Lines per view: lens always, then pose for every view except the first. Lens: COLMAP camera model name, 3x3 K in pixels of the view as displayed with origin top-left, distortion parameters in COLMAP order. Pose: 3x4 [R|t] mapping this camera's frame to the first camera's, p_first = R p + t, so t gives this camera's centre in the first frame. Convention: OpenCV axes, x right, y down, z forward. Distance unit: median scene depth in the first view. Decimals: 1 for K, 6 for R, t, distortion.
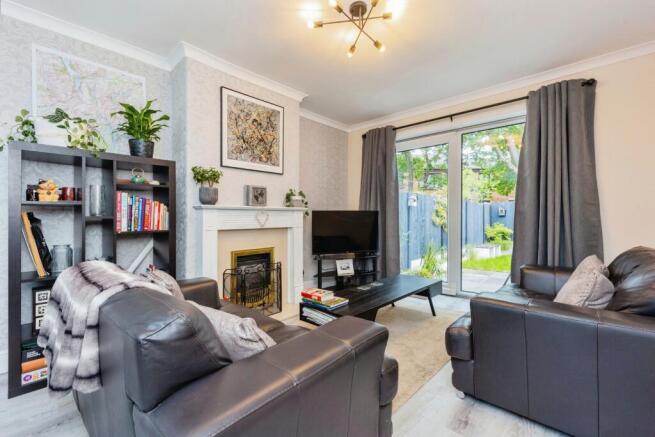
lens RADIAL K [[288.2, 0, 326.1], [0, 288.2, 218.2], [0, 0, 1]] dist [0.001132, -0.000662]
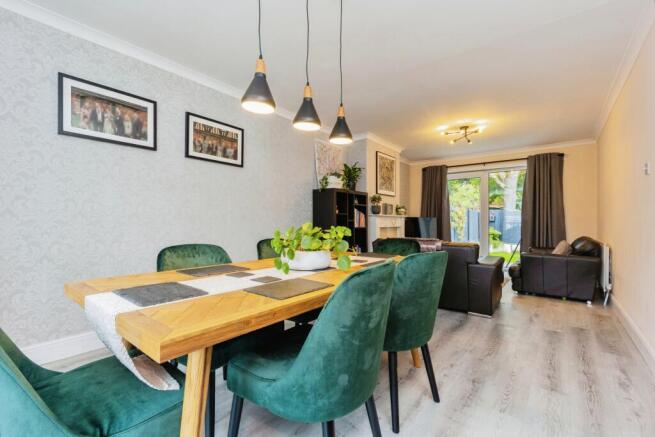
lens RADIAL K [[288.2, 0, 328.8], [0, 288.2, 218.4], [0, 0, 1]] dist [0.001132, -0.000662]
pose [[0.996693, 0.016713, 0.079521, -0.781324], [-0.016488, 0.999858, -0.003490, -0.008620], [-0.079568, 0.002167, 0.996827, -0.798154]]
